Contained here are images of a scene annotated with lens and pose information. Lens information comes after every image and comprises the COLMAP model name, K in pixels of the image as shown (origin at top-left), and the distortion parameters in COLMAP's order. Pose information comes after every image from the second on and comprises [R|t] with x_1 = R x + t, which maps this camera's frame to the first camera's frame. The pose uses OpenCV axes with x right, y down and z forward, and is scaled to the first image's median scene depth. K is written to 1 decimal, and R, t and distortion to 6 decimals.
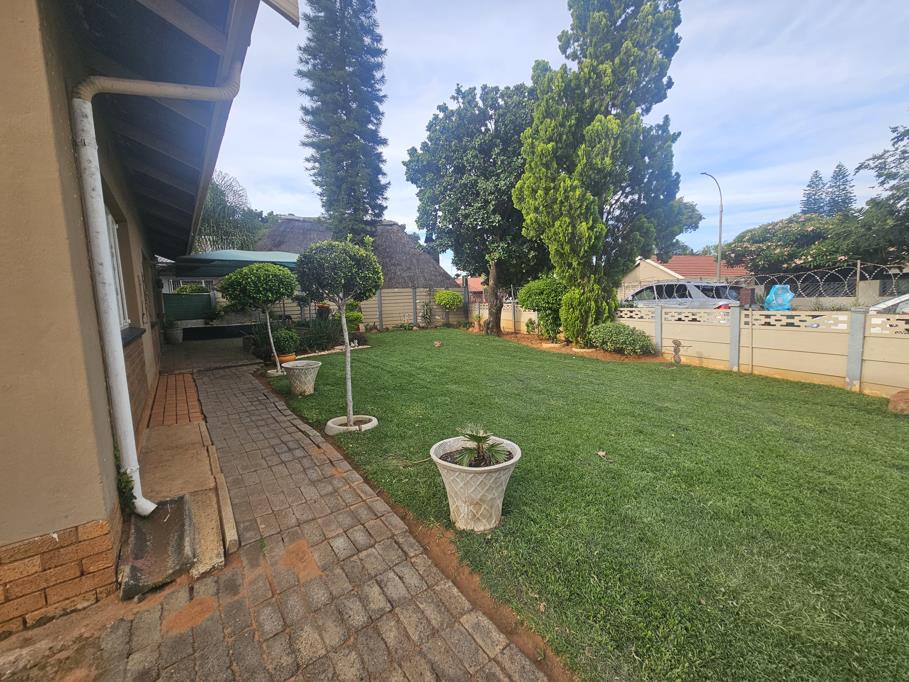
lens RADIAL K [[371.0, 0, 458.4], [0, 371.0, 335.3], [0, 0, 1]] dist [-0.001386, -0.000219]
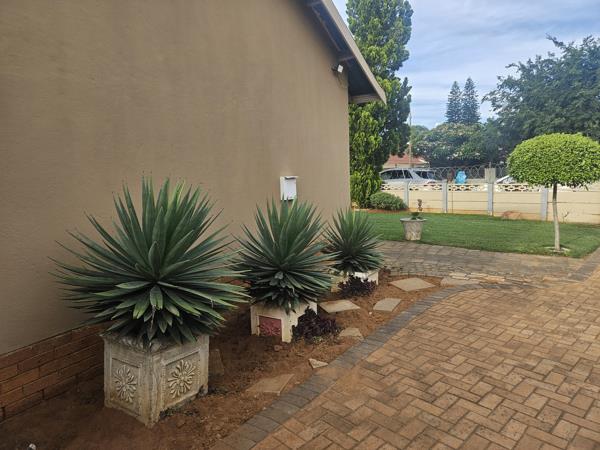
lens RADIAL K [[393.8, 0, 299.4], [0, 393.8, 215.6], [0, 0, 1]] dist [0.014883, -0.000123]
pose [[0.924975, -0.033018, 0.378592, -0.609372], [0.037090, 0.999306, -0.003465, 0.064028], [-0.378215, 0.017246, 0.925557, -0.525364]]
